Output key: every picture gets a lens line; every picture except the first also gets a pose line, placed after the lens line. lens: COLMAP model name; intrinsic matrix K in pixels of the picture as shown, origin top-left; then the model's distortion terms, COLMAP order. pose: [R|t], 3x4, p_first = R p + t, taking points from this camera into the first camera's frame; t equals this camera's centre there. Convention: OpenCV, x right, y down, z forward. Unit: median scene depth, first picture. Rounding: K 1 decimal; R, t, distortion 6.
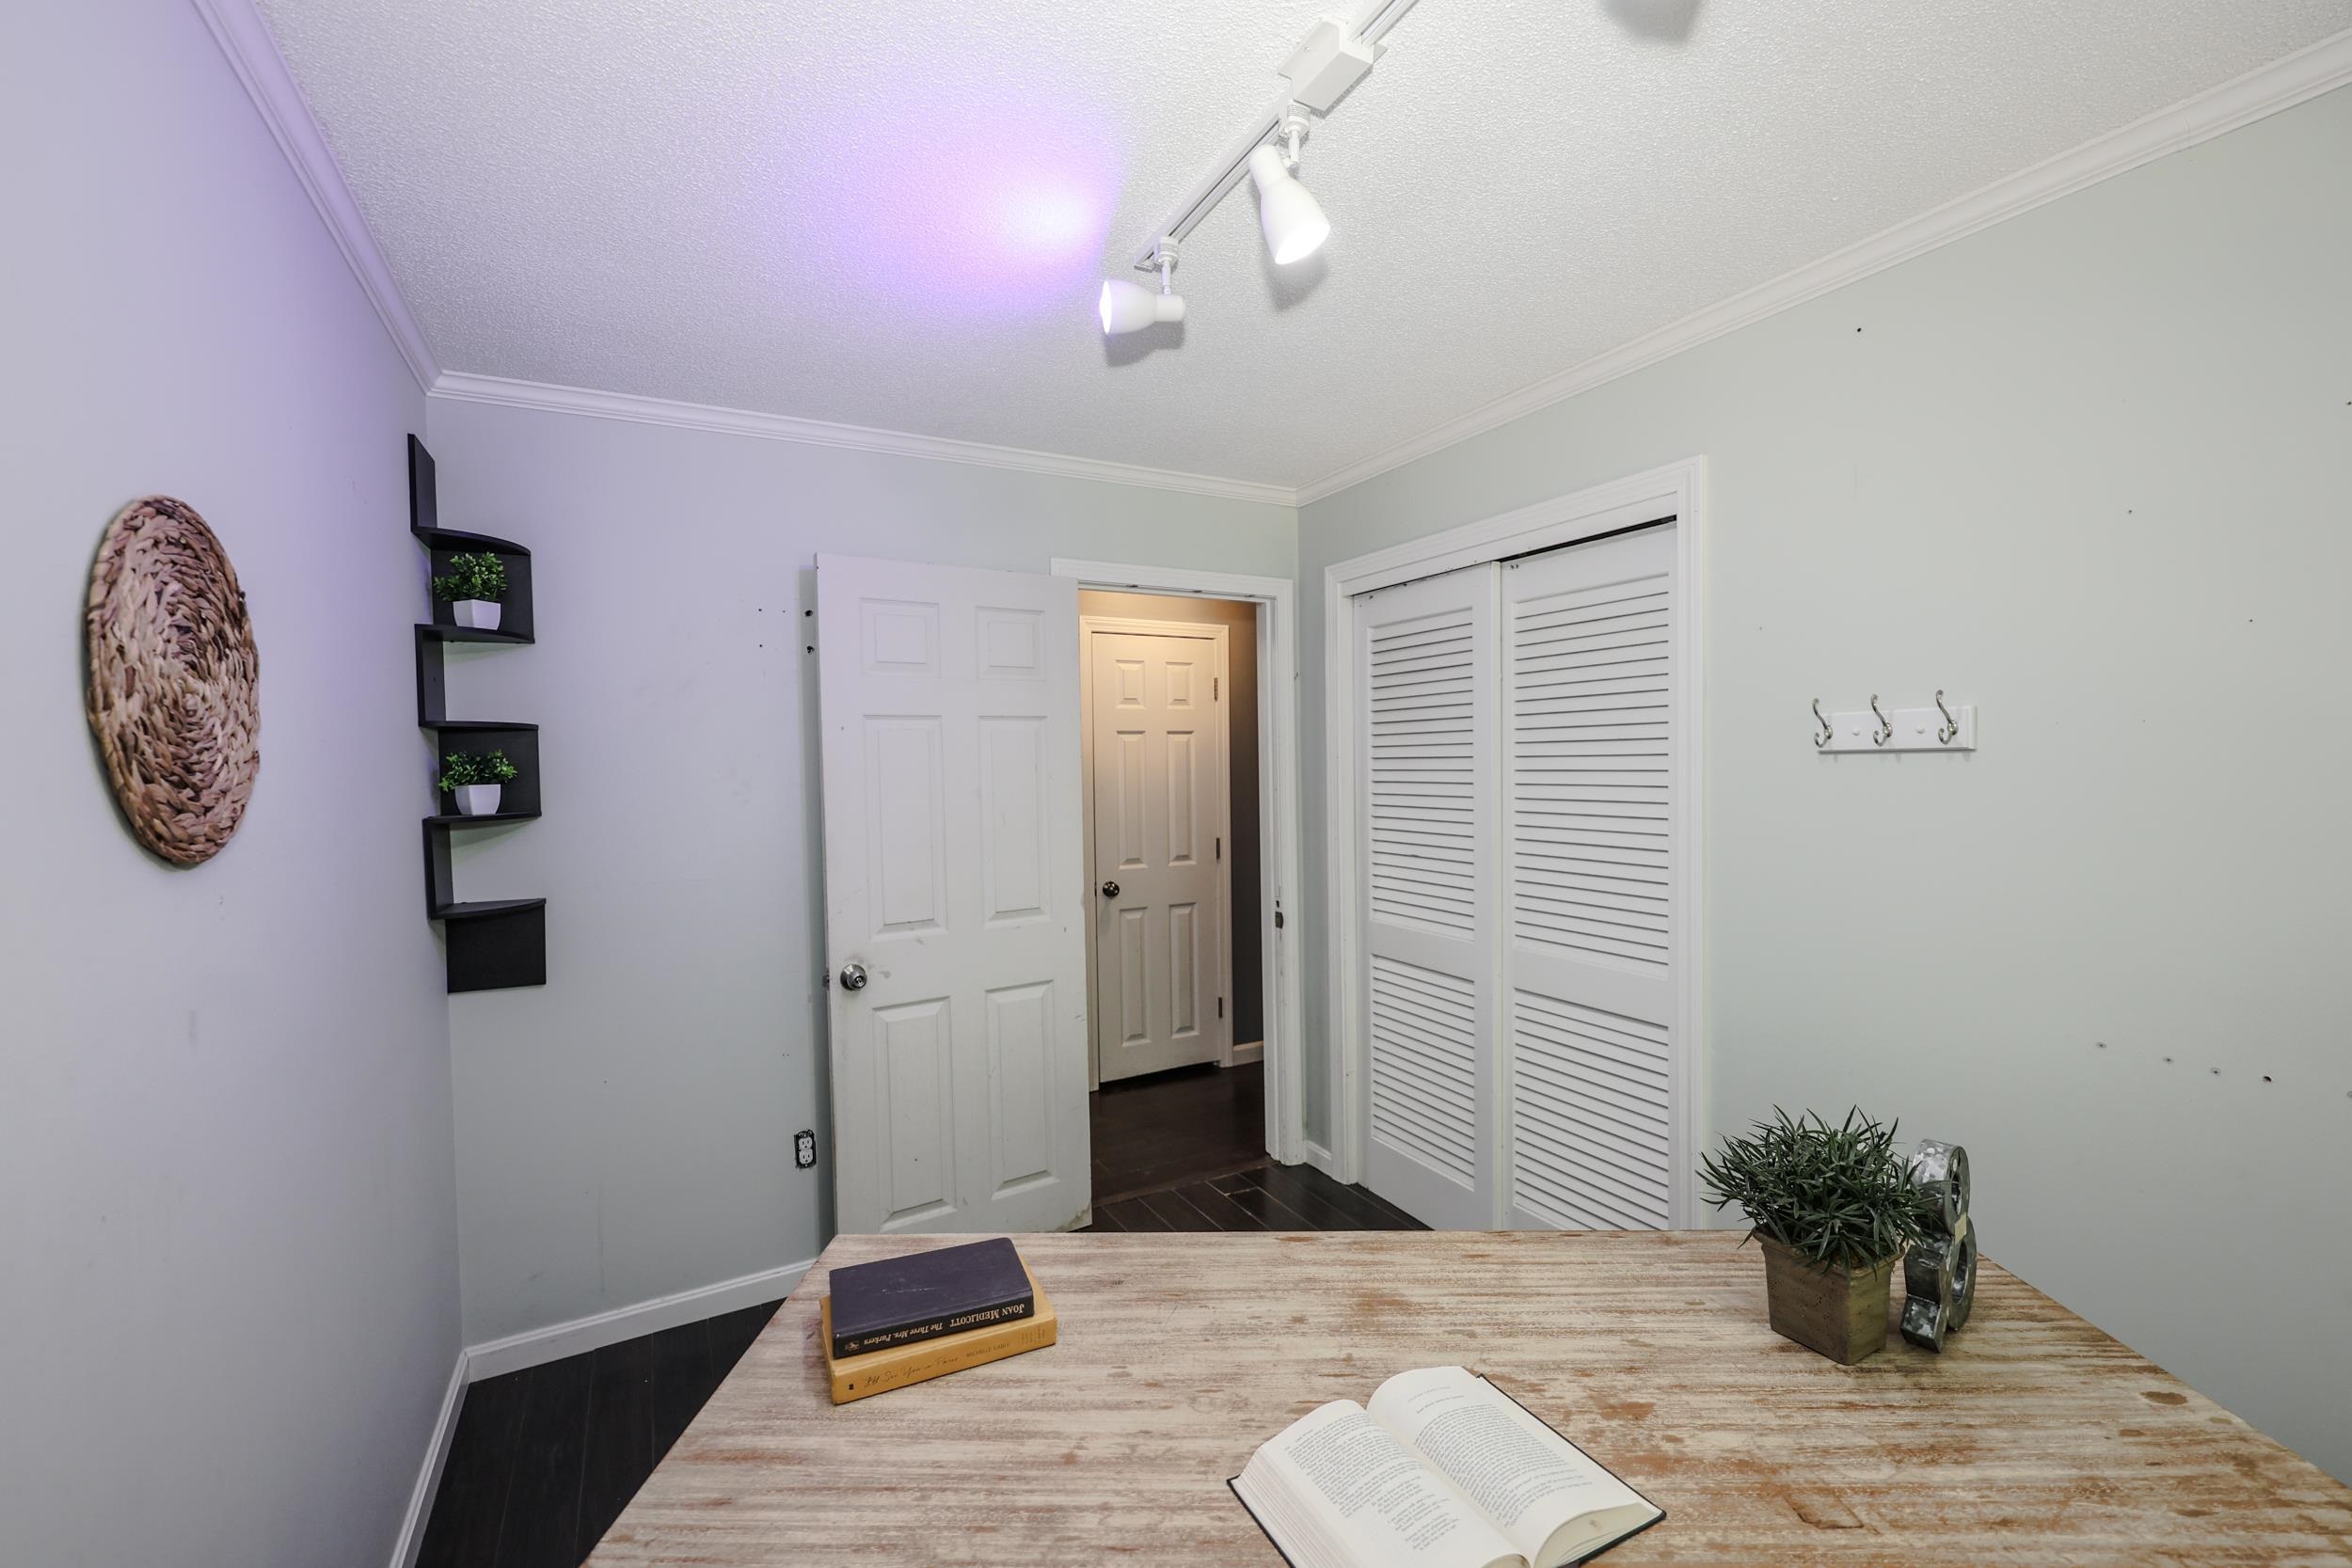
lens RADIAL K [[959.8, 0, 1165.0], [0, 959.8, 787.5], [0, 0, 1]] dist [0.003343, 0.000458]
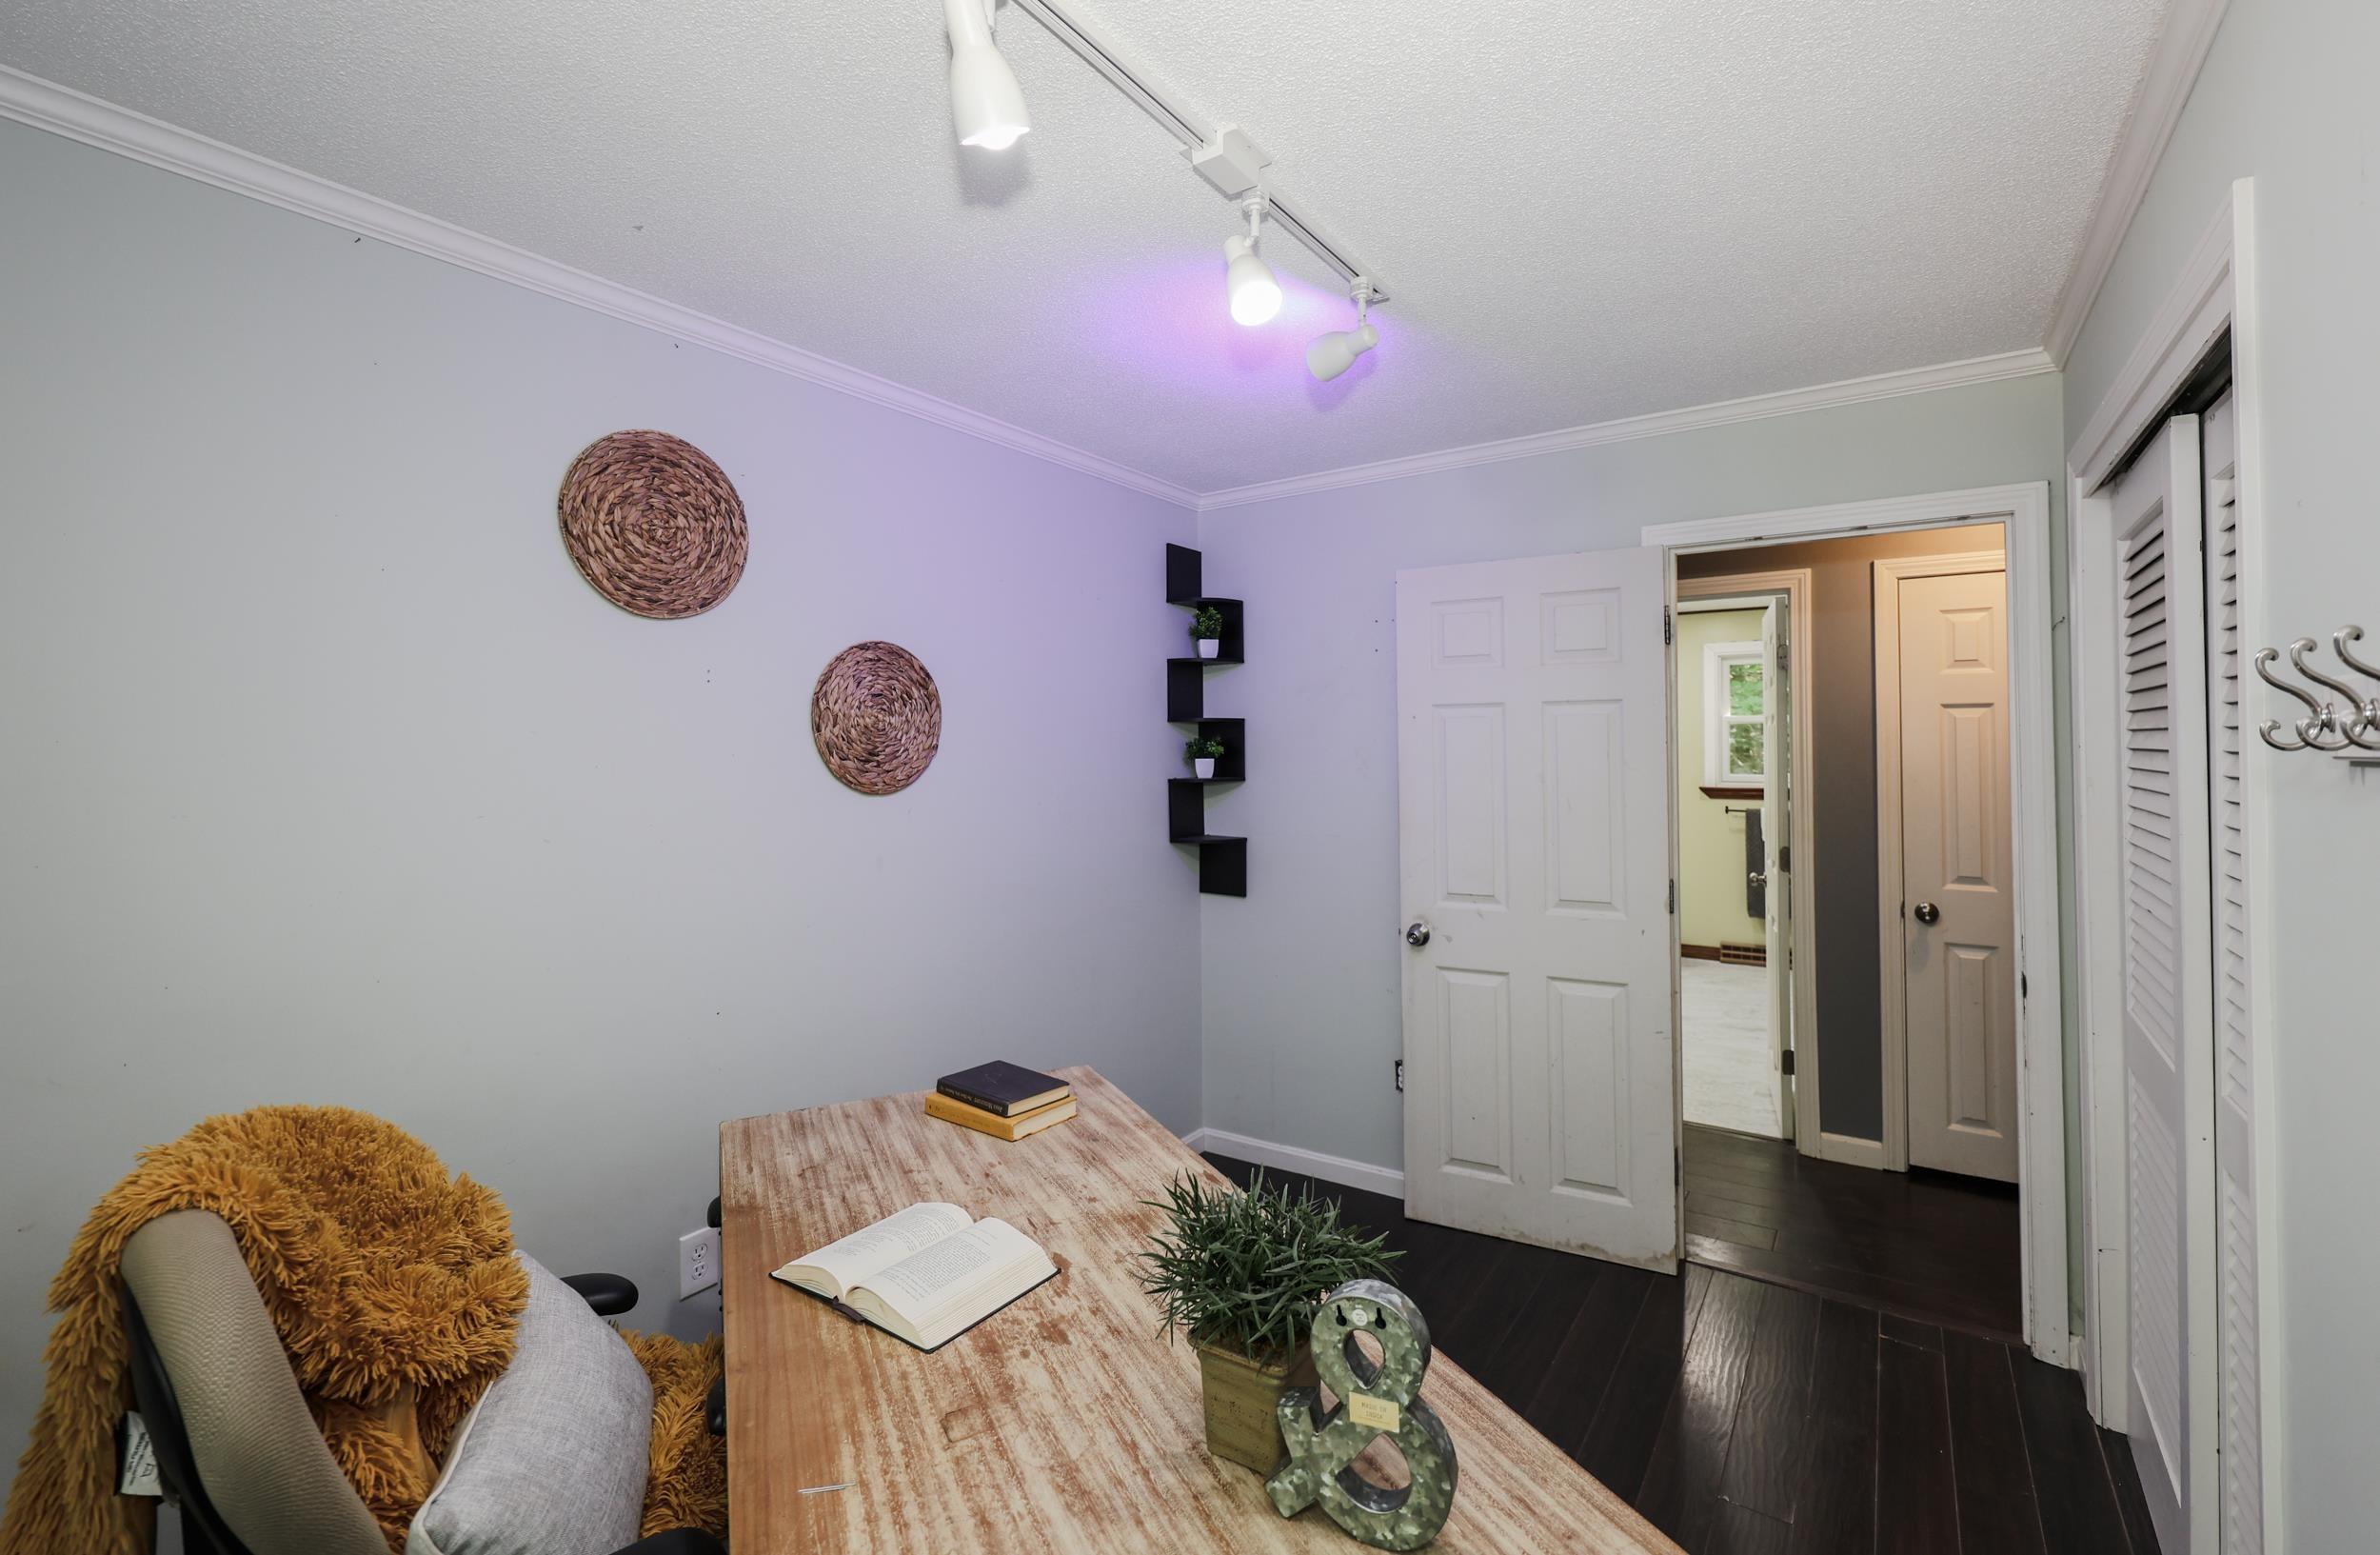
lens RADIAL K [[1012.4, 0, 1242.7], [0, 1012.4, 730.4], [0, 0, 1]] dist [0.006611, 0.000015]
pose [[0.494574, 0.000524, -0.869135, 1.384837], [-0.022720, 0.999666, -0.012326, -0.058231], [0.868838, 0.025842, 0.494421, 0.479131]]
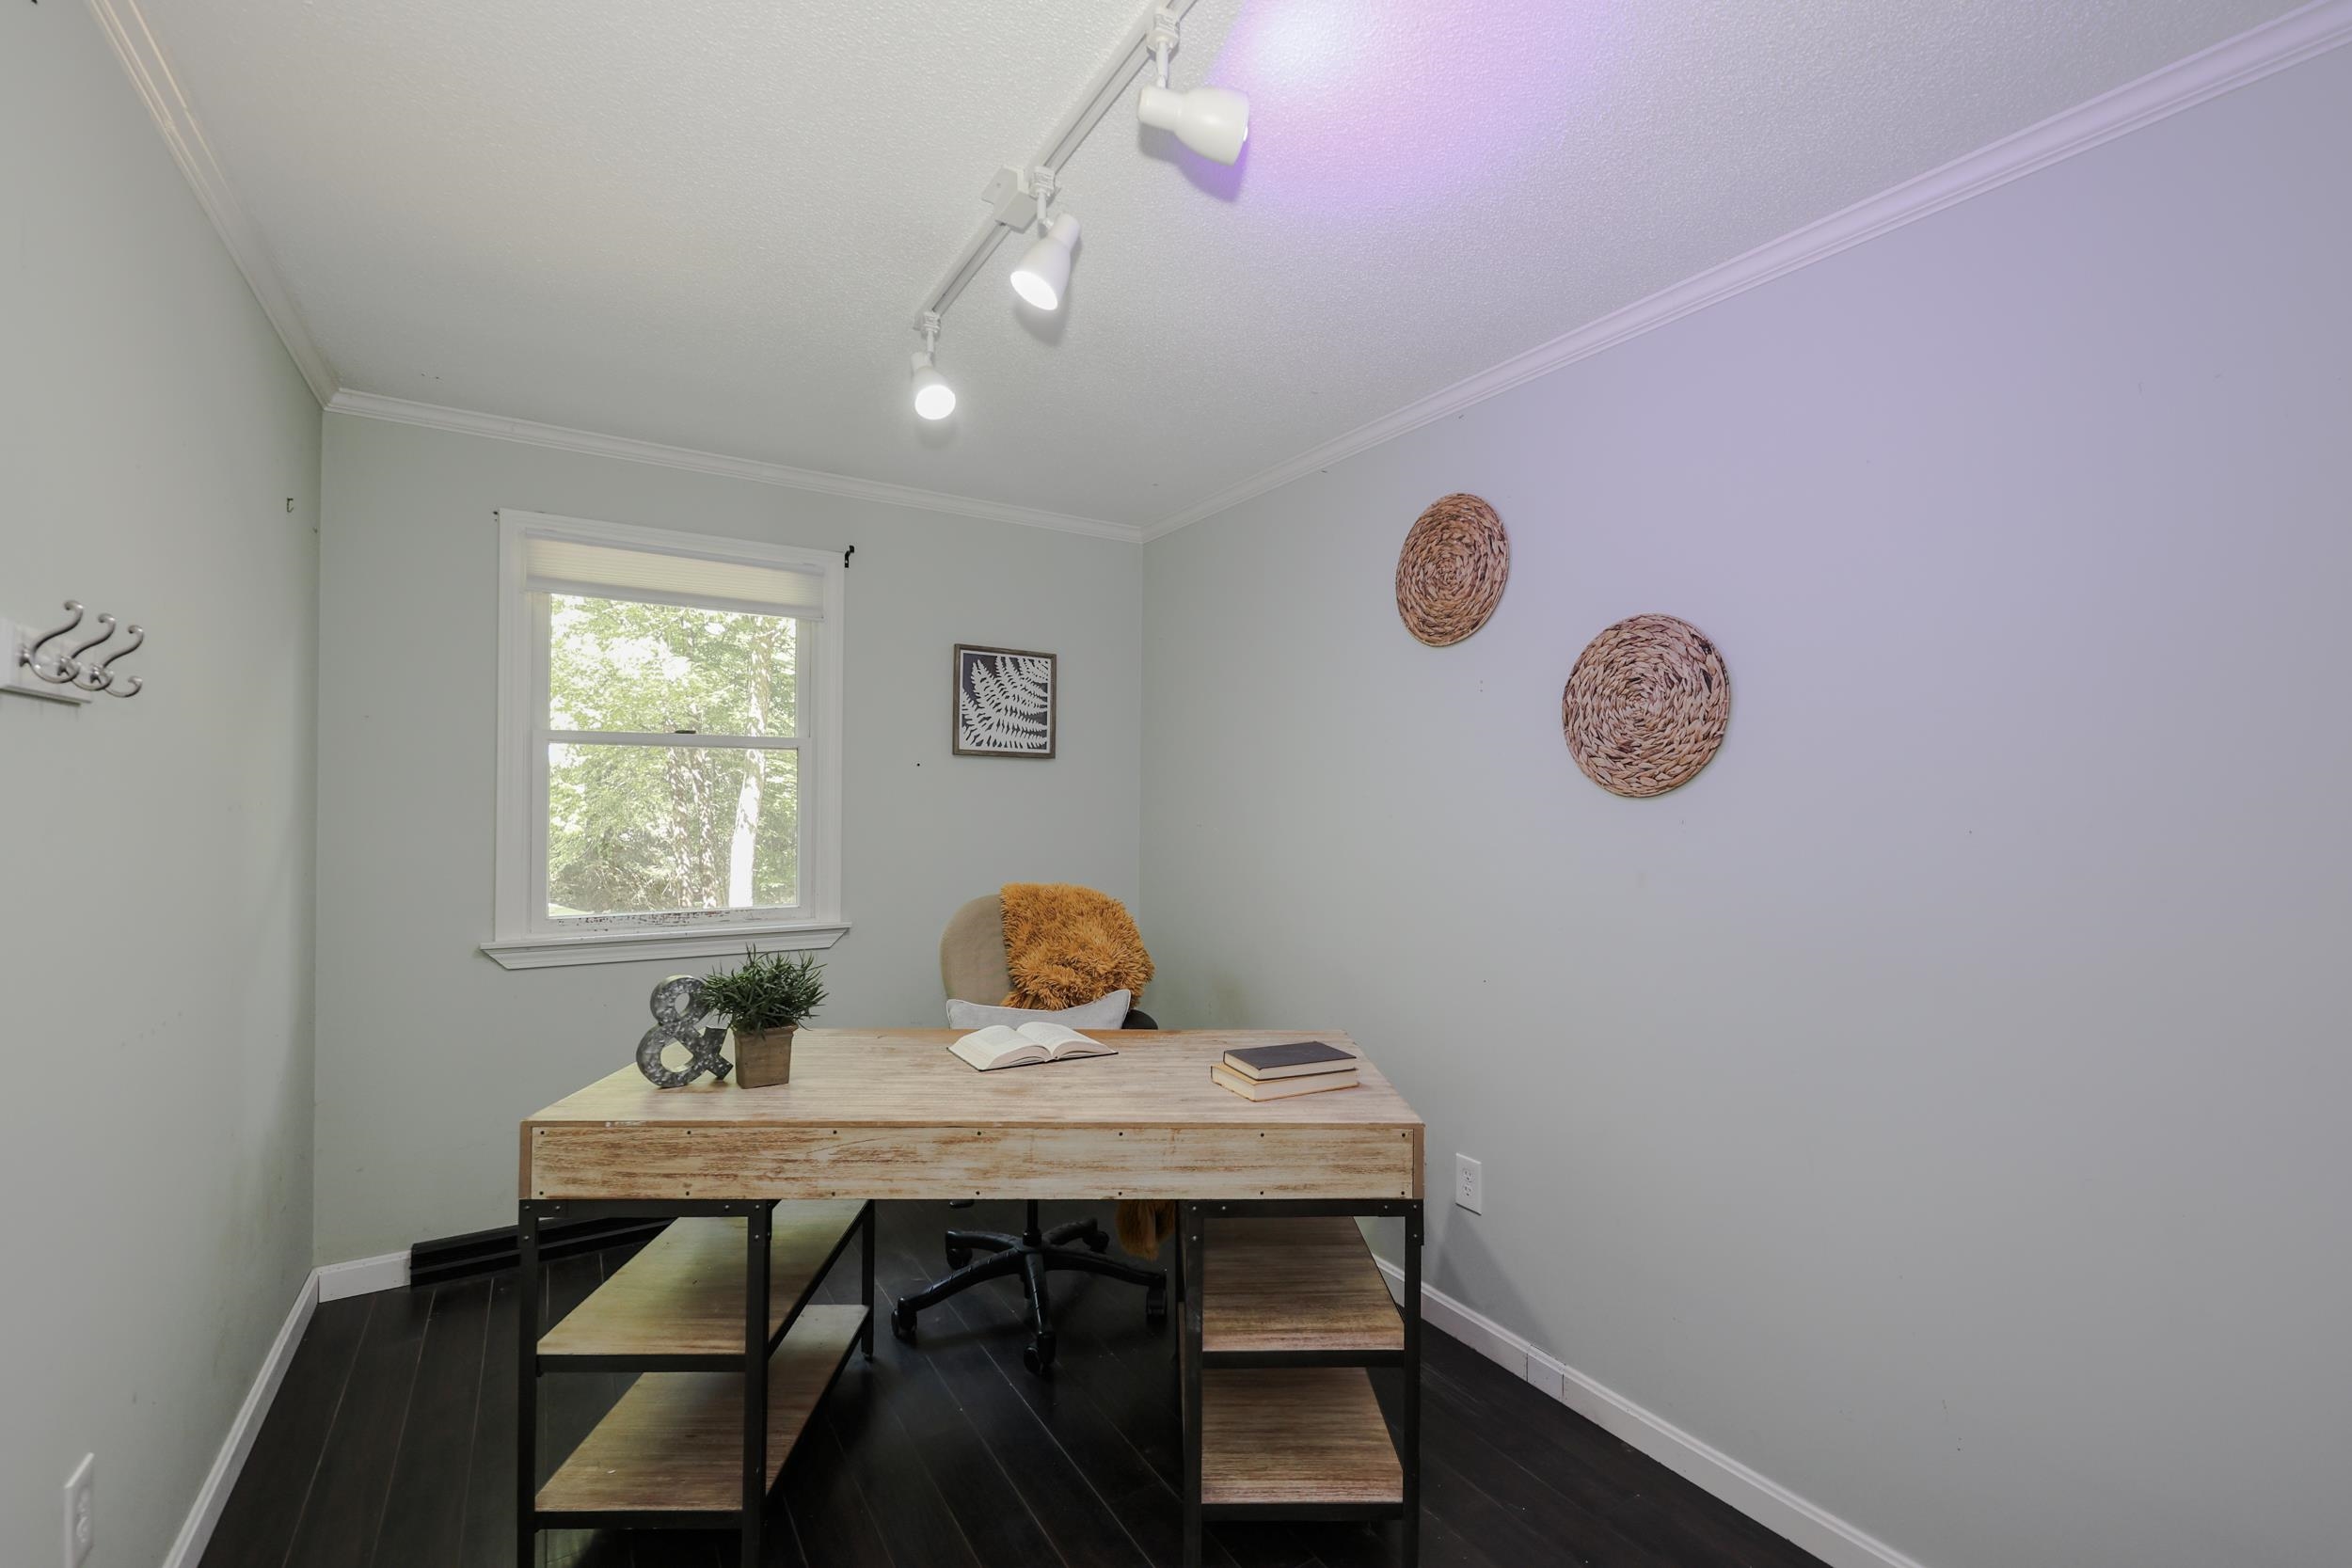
lens RADIAL K [[1030.1, 0, 1176.0], [0, 1030.1, 784.0], [0, 0, 1]] dist [0.001124, 0.000174]
pose [[-0.997512, 0.005820, -0.070256, 0.073595], [0.005052, 0.999926, 0.011108, 0.021879], [0.070315, 0.010725, -0.997467, 2.693981]]
